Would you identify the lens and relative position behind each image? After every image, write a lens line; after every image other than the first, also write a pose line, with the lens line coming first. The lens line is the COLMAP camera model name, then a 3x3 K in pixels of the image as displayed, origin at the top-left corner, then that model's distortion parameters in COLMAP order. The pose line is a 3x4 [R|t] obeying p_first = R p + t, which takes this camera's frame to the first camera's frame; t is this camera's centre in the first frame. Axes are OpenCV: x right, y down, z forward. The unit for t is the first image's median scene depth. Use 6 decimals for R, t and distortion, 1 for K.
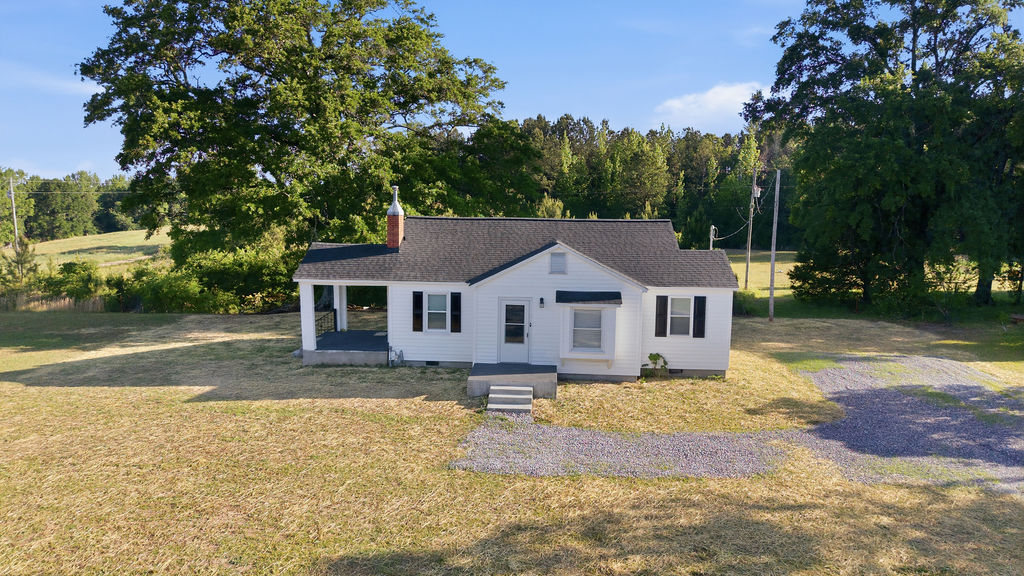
lens RADIAL K [[696.4, 0, 511.2], [0, 696.4, 247.3], [0, 0, 1]] dist [0.006105, -0.021012]
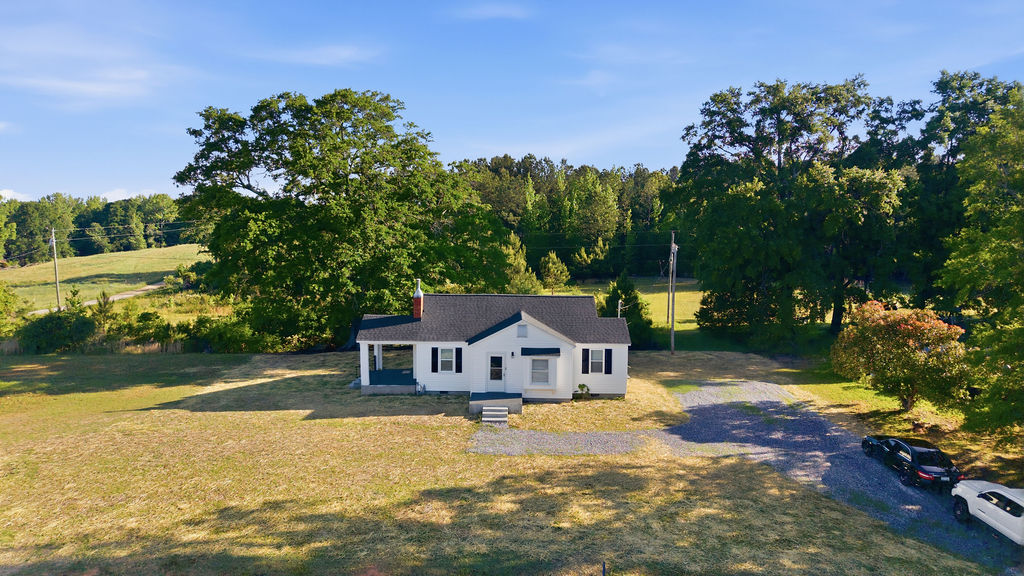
lens RADIAL K [[696.4, 0, 511.2], [0, 696.4, 247.3], [0, 0, 1]] dist [0.006105, -0.021012]
pose [[0.998738, -0.006453, 0.049806, -0.038852], [0.007076, 0.999899, -0.012347, -0.152928], [-0.049721, 0.012684, 0.998683, -0.638199]]
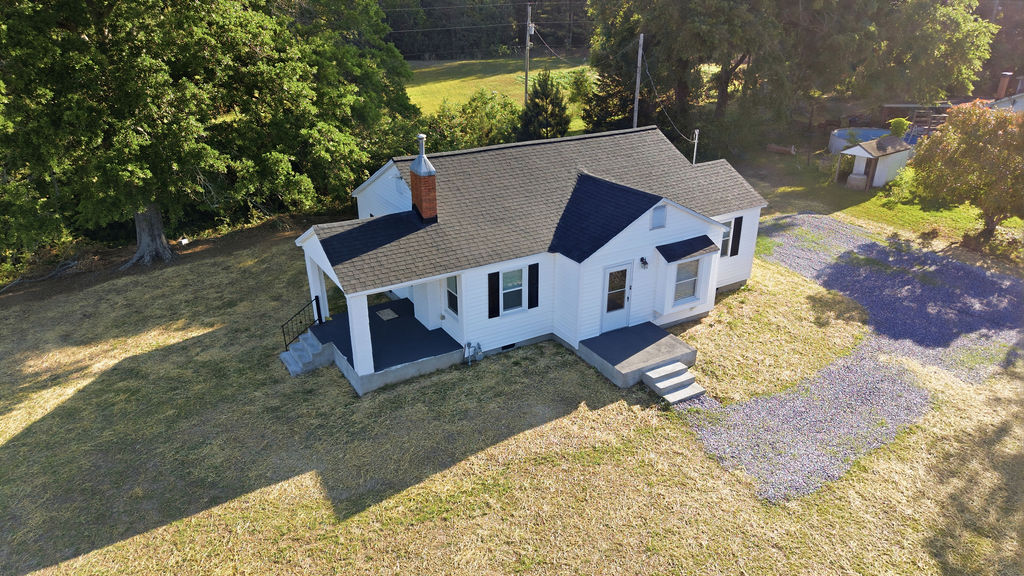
lens RADIAL K [[700.5, 0, 512.0], [0, 700.5, 288.0], [0, 0, 1]] dist [0.006681, -0.003326]
pose [[0.830899, -0.237939, 0.502983, -0.556282], [0.047982, 0.931230, 0.361260, -0.224181], [-0.554351, -0.276036, 0.785175, 0.361518]]
